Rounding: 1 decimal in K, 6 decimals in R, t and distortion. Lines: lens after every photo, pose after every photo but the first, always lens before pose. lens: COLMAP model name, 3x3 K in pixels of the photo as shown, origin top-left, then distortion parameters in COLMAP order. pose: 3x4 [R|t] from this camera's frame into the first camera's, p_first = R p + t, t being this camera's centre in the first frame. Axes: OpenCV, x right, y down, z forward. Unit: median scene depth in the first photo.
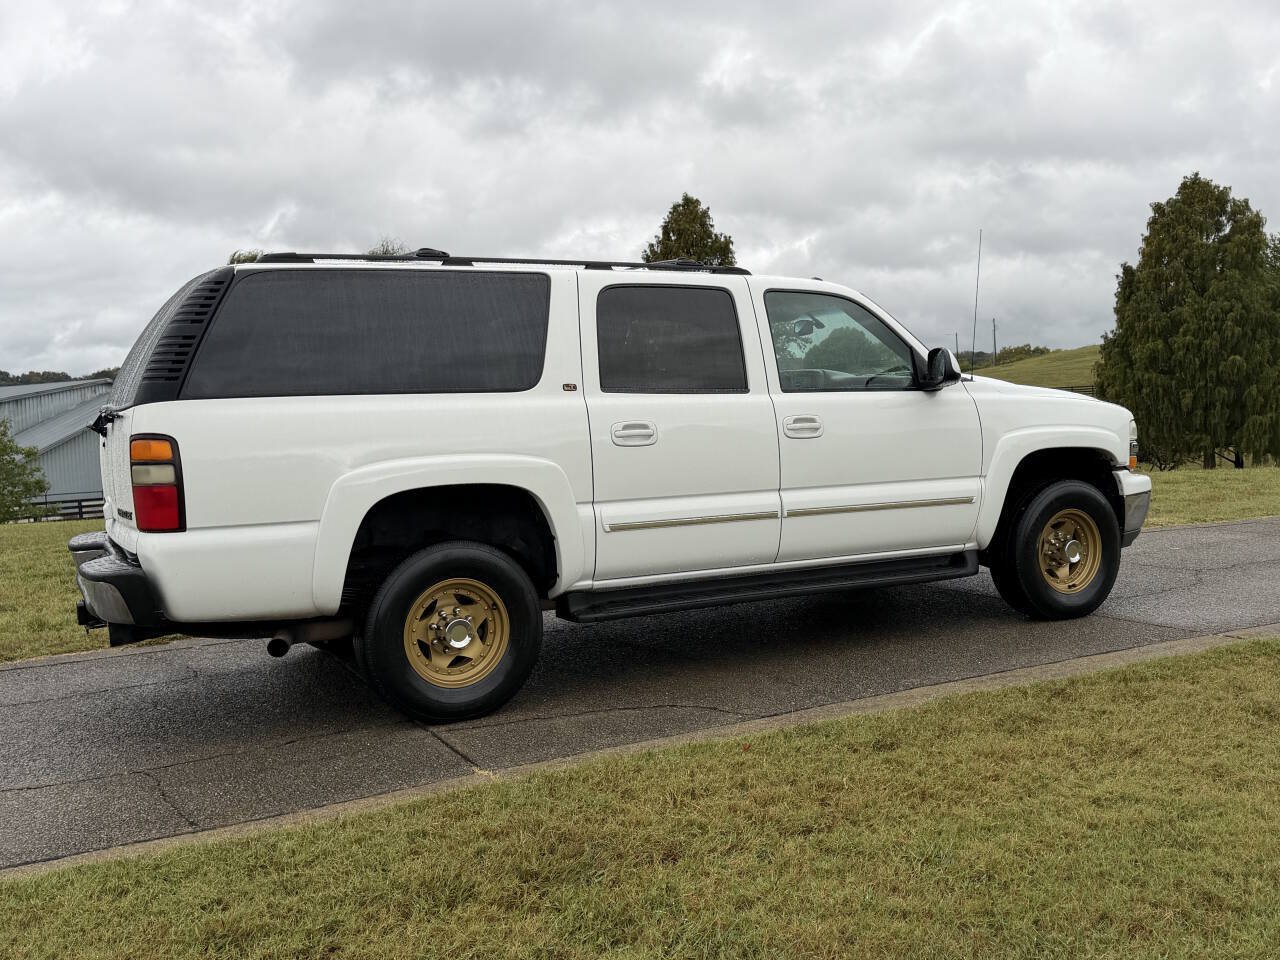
lens RADIAL K [[1200.6, 0, 638.3], [0, 1200.6, 495.0], [0, 0, 1]] dist [0.158540, -0.342077]
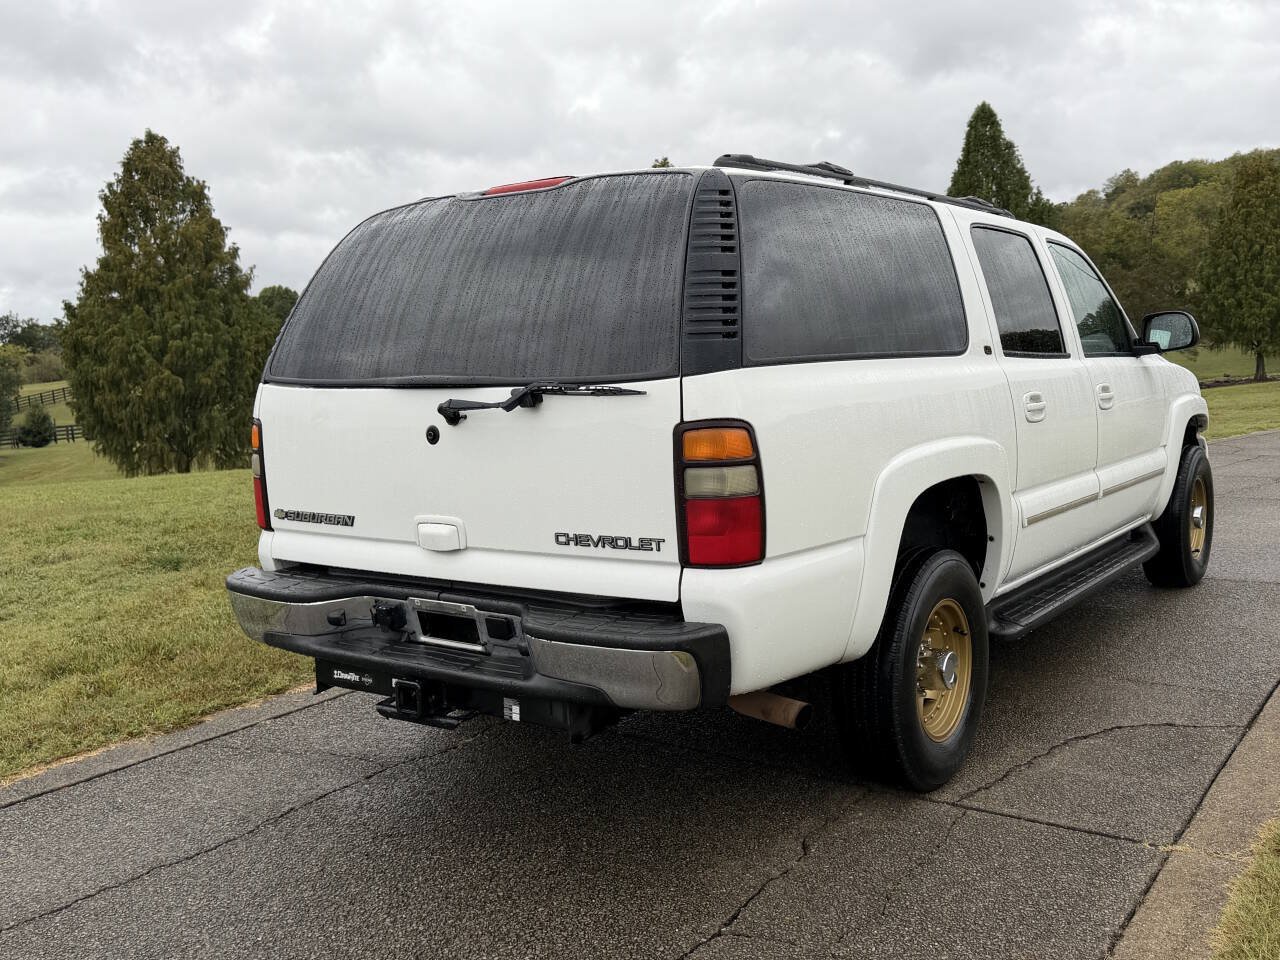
lens RADIAL K [[1201.9, 0, 652.3], [0, 1201.9, 497.1], [0, 0, 1]] dist [0.164076, -0.386040]
pose [[0.889360, -0.044849, 0.455004, -0.621764], [0.030968, 0.998801, 0.037920, -0.028863], [-0.456159, -0.019634, 0.889682, 0.373655]]
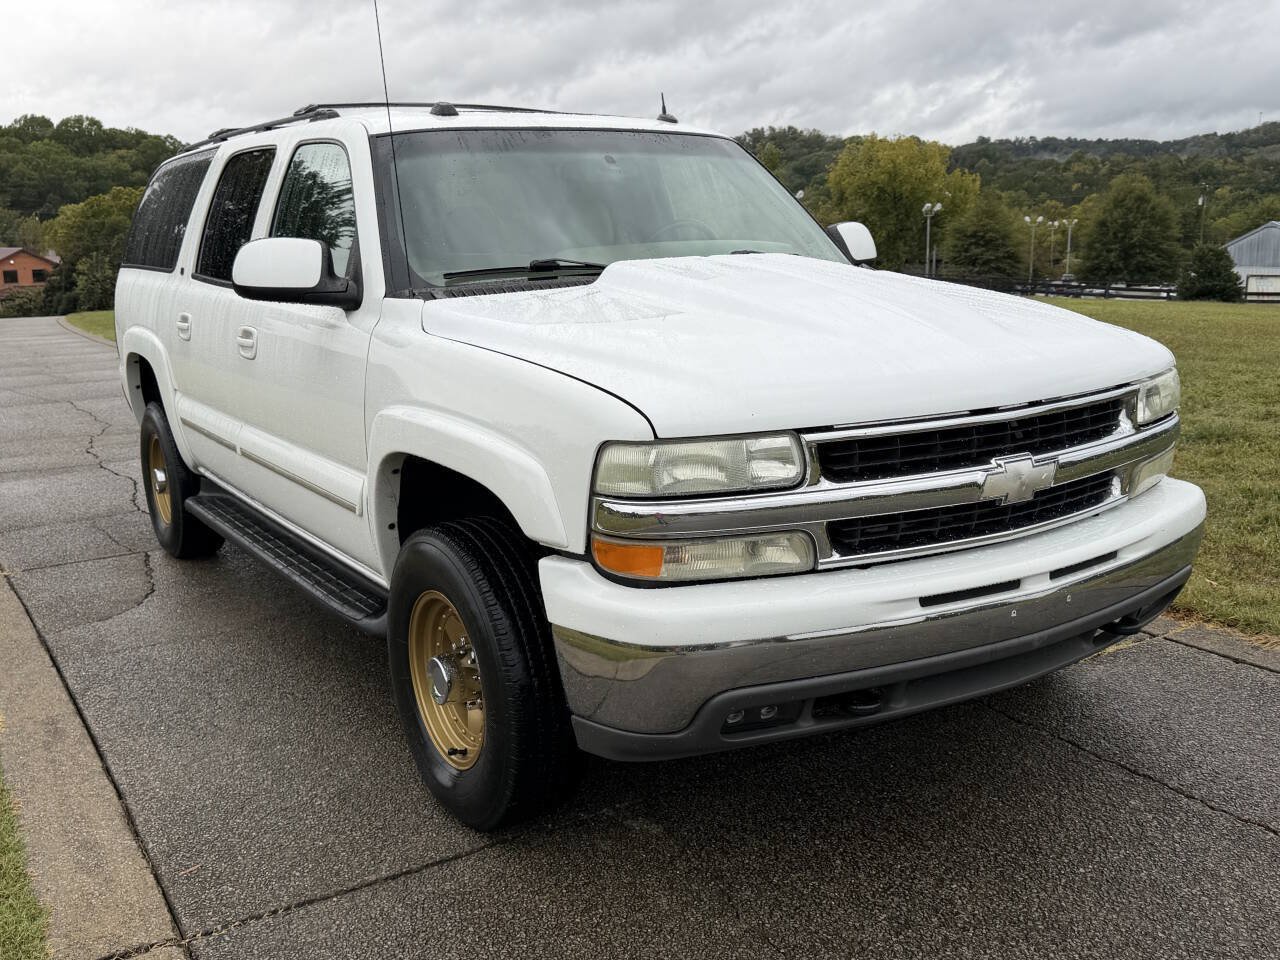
lens RADIAL K [[1194.5, 0, 658.1], [0, 1194.5, 475.4], [0, 0, 1]] dist [0.130580, -0.229536]
pose [[0.116780, 0.241768, -0.963281, 0.967349], [-0.038280, 0.970293, 0.238887, -0.176933], [0.992420, 0.008978, 0.122565, 1.248730]]
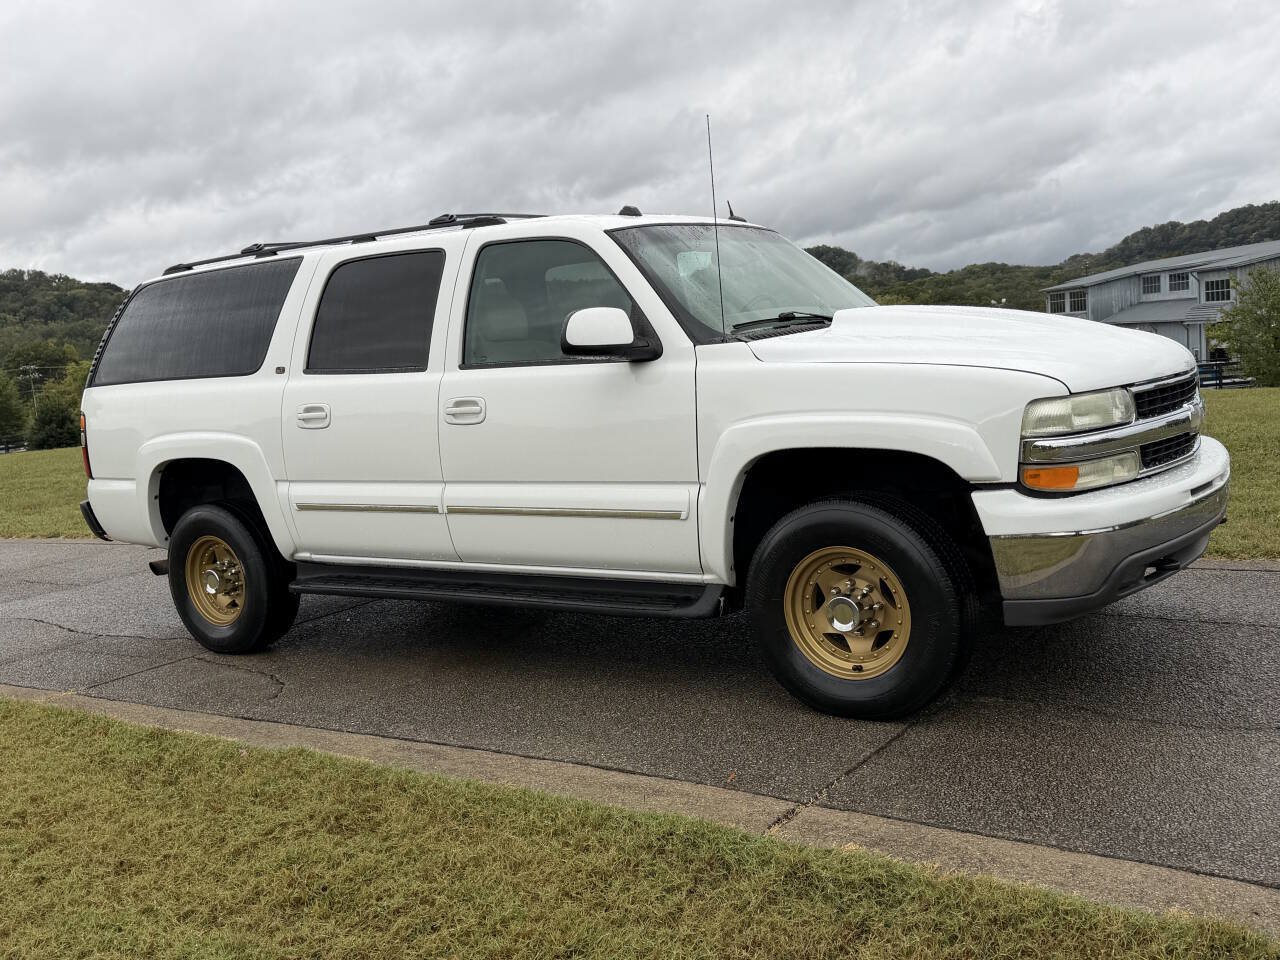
lens RADIAL K [[1200.6, 0, 638.3], [0, 1200.6, 495.0], [0, 0, 1]] dist [0.158540, -0.342077]
pose [[0.479082, 0.113862, -0.870354, 1.021686], [0.009138, 0.990850, 0.134656, -0.120247], [0.877723, -0.072464, 0.473658, 0.752908]]
